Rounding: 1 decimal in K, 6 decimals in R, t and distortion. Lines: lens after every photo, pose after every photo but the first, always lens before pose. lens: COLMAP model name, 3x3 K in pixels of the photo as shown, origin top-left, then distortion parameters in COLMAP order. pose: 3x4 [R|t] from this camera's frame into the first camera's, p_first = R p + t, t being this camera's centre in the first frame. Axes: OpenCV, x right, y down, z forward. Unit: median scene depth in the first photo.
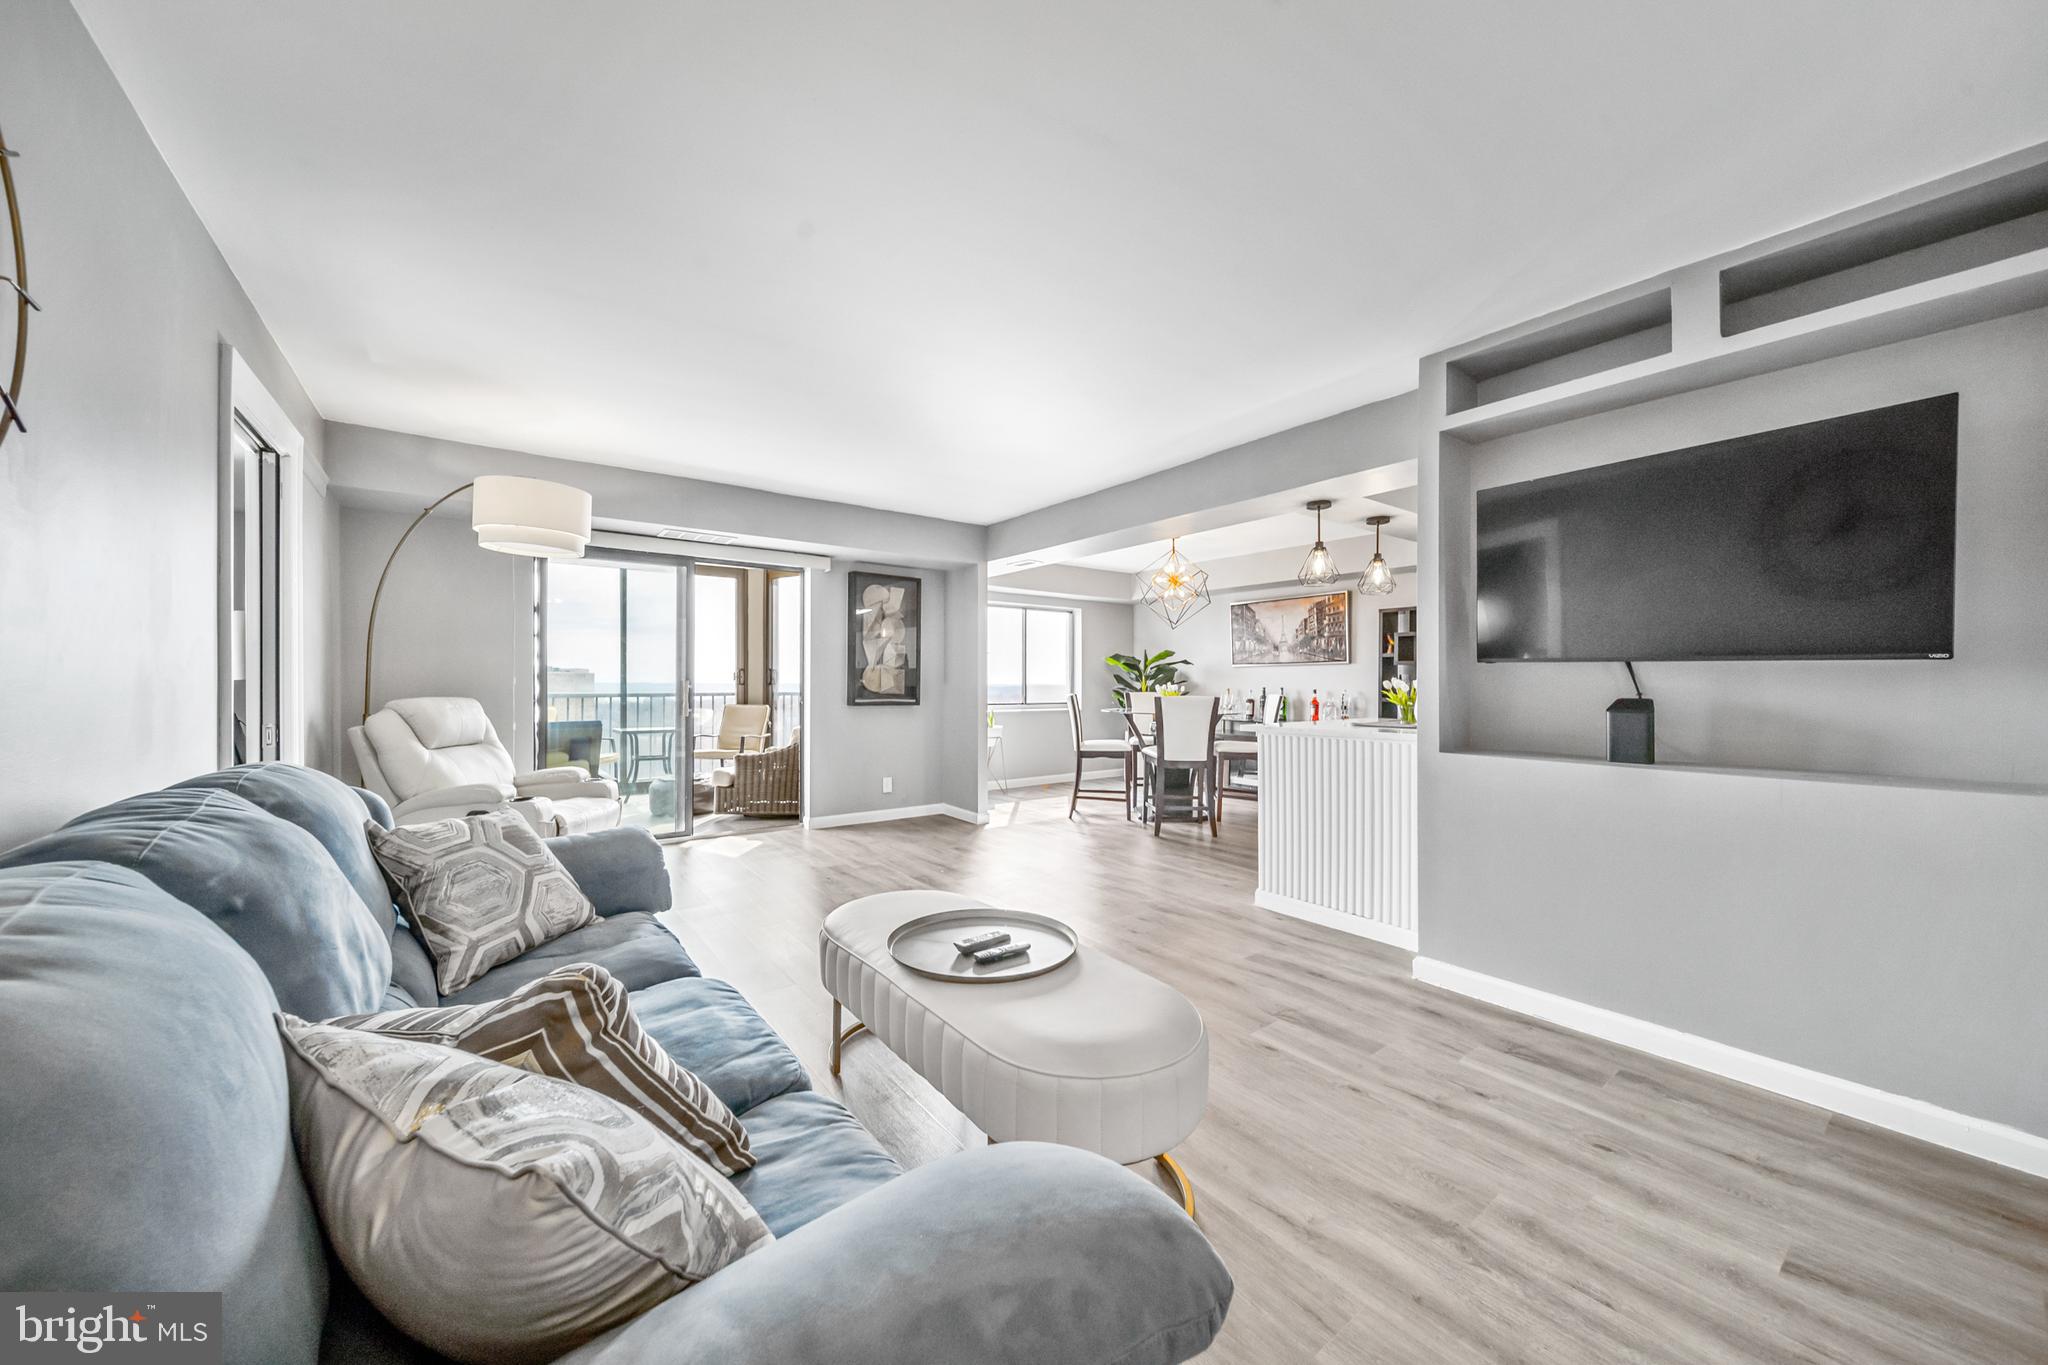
lens RADIAL K [[735.2, 0, 1029.4], [0, 735.2, 686.6], [0, 0, 1]] dist [0.001617, -0.001666]
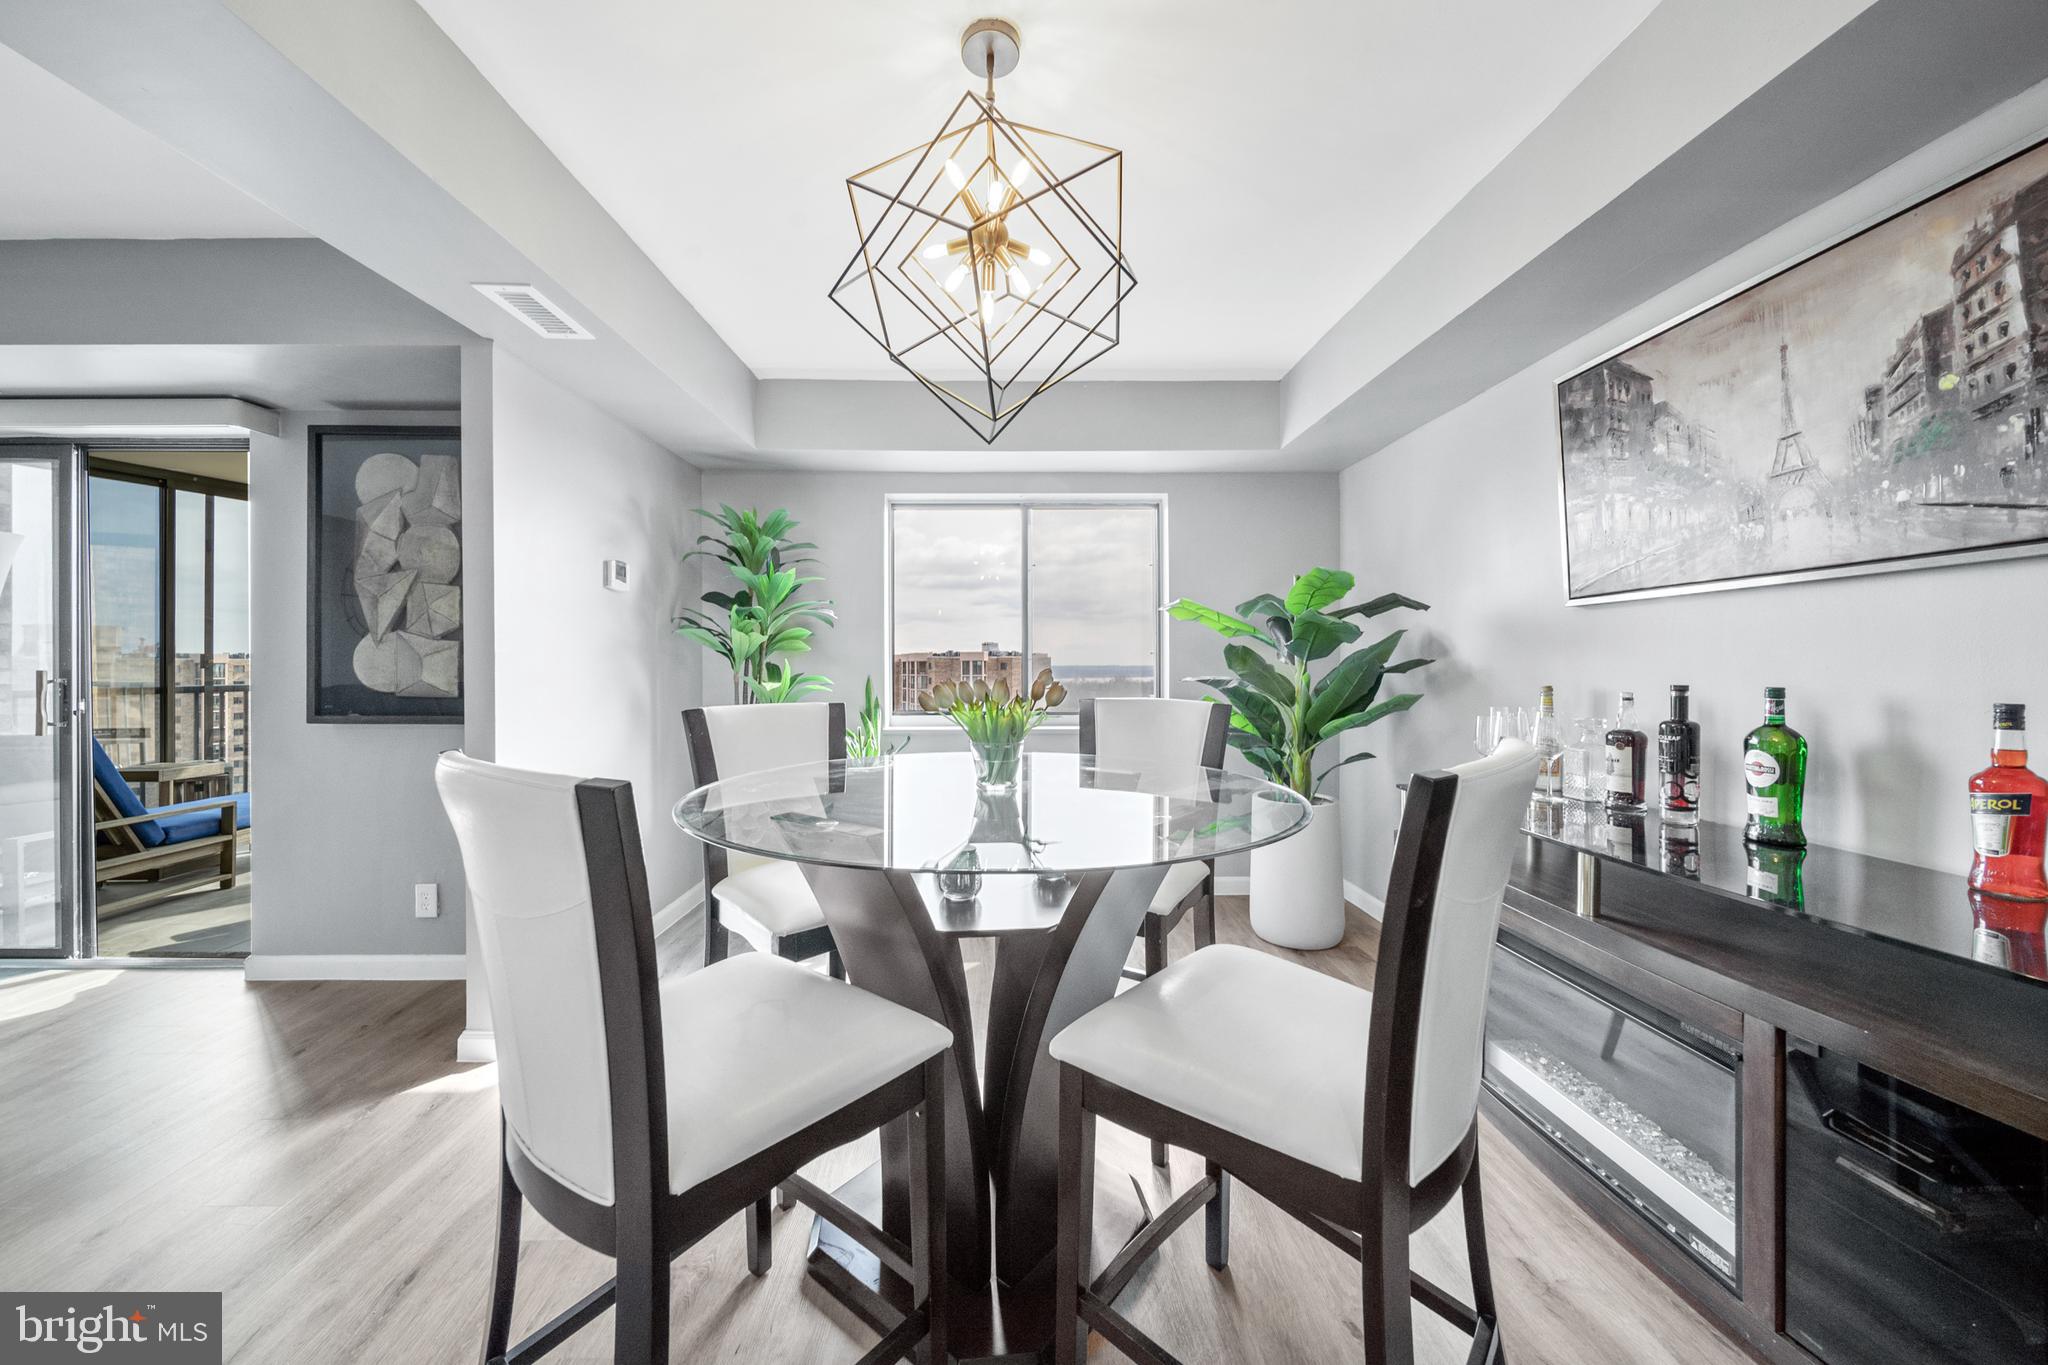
lens RADIAL K [[735.2, 0, 1002.3], [0, 735.2, 672.3], [0, 0, 1]] dist [0.001617, -0.001666]
pose [[0.802144, 0.000422, -0.597131, 0.358815], [0.002228, 0.999991, 0.003699, -0.005620], [0.597127, -0.004297, 0.802135, 0.859798]]
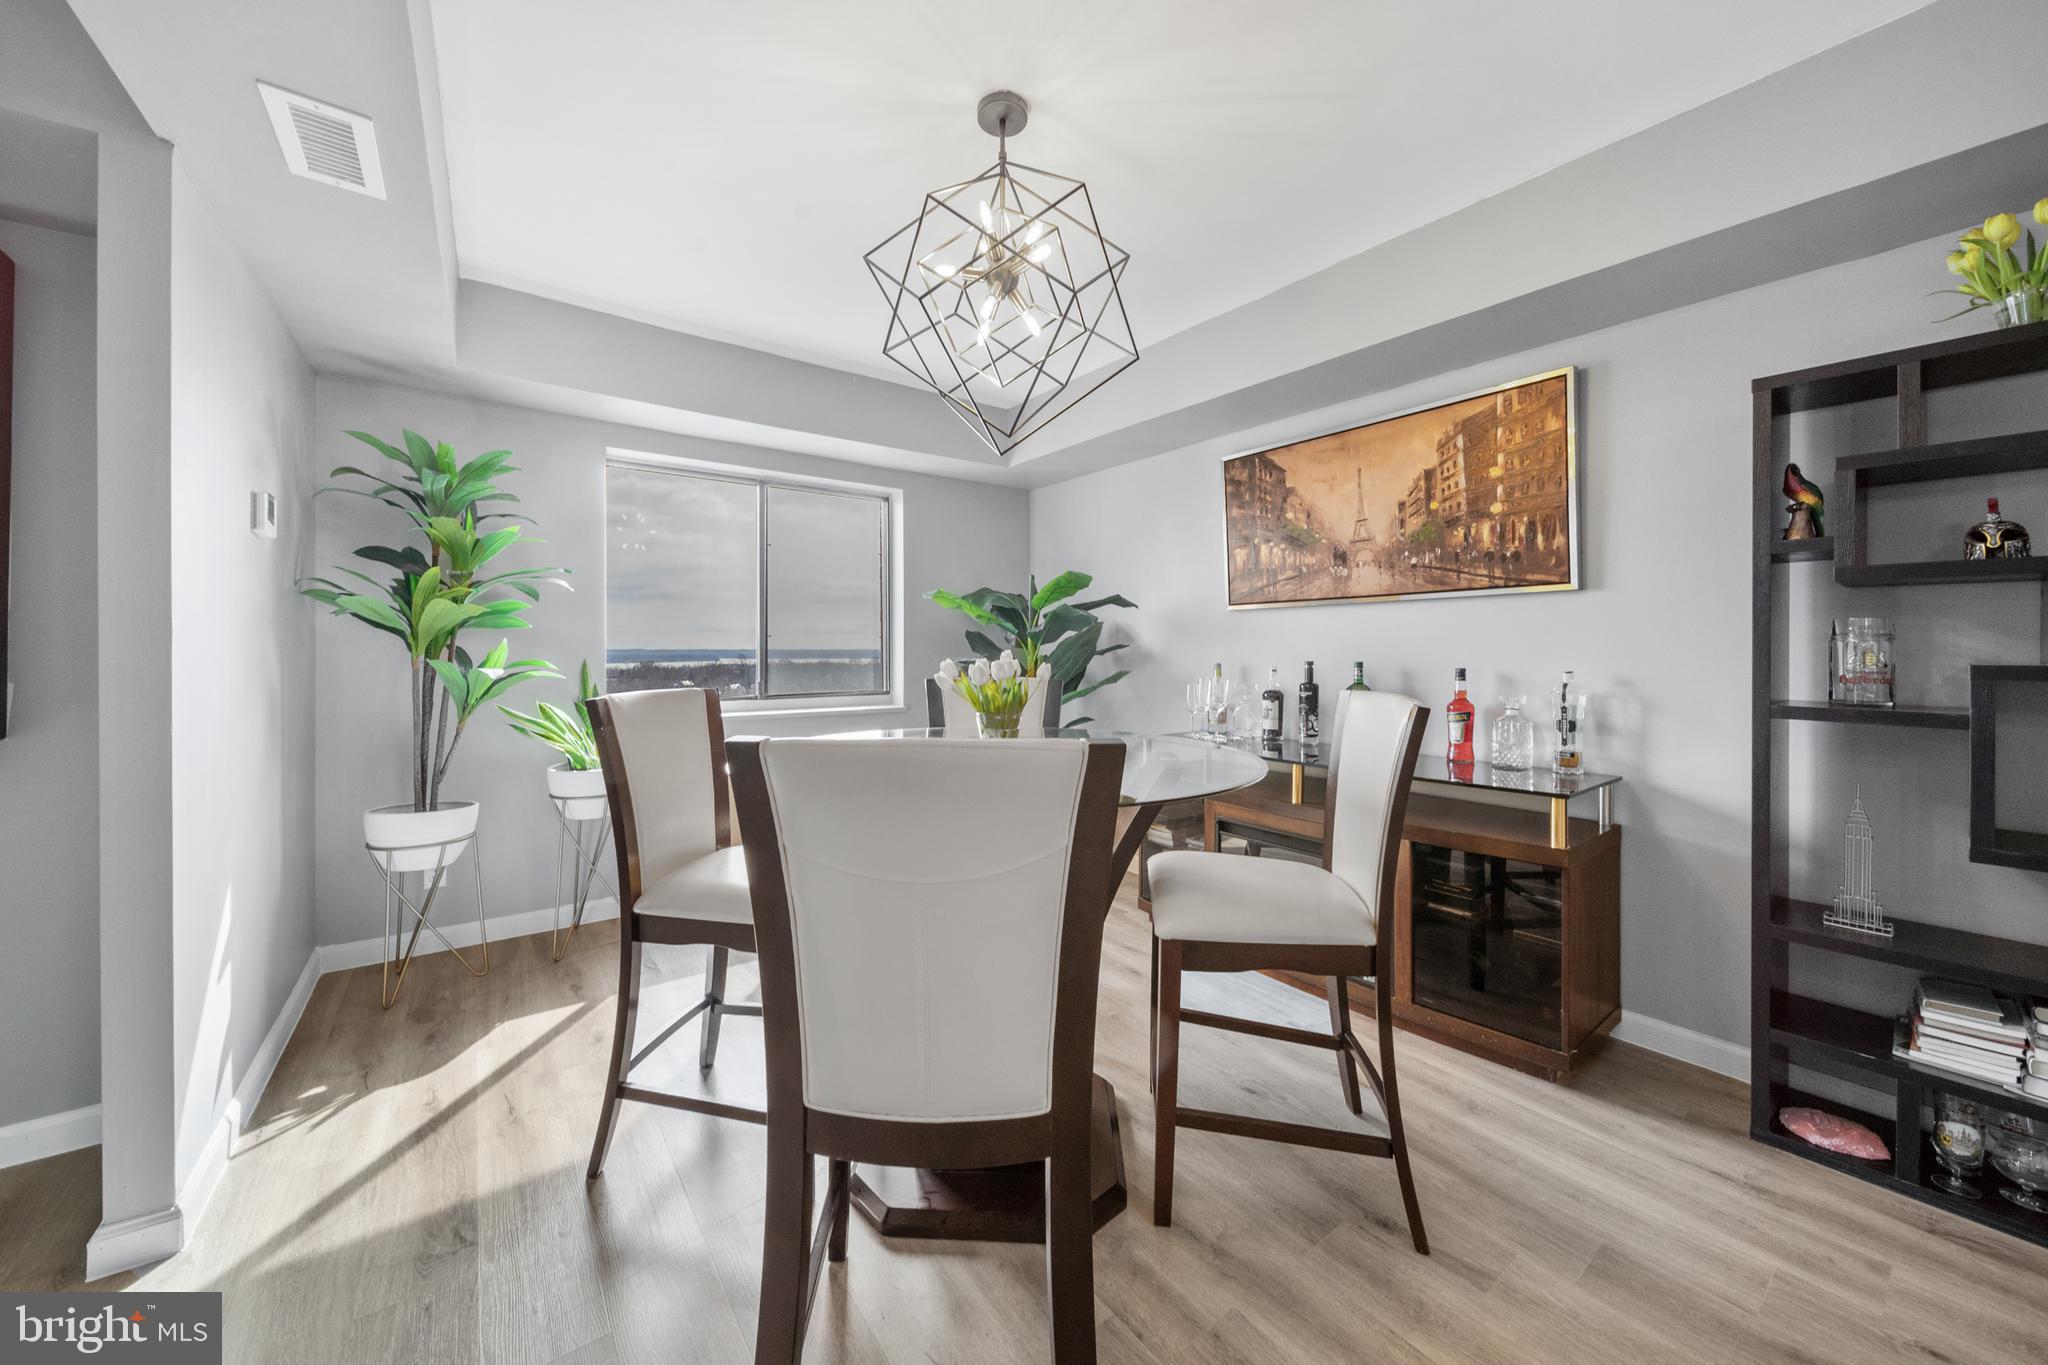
lens RADIAL K [[735.2, 0, 1024.3], [0, 735.2, 652.9], [0, 0, 1]] dist [0.001617, -0.001666]
pose [[0.999936, -0.001570, -0.011217, 0.219315], [0.001577, 0.999999, 0.000630, -0.004804], [0.011216, -0.000647, 0.999937, 0.769969]]
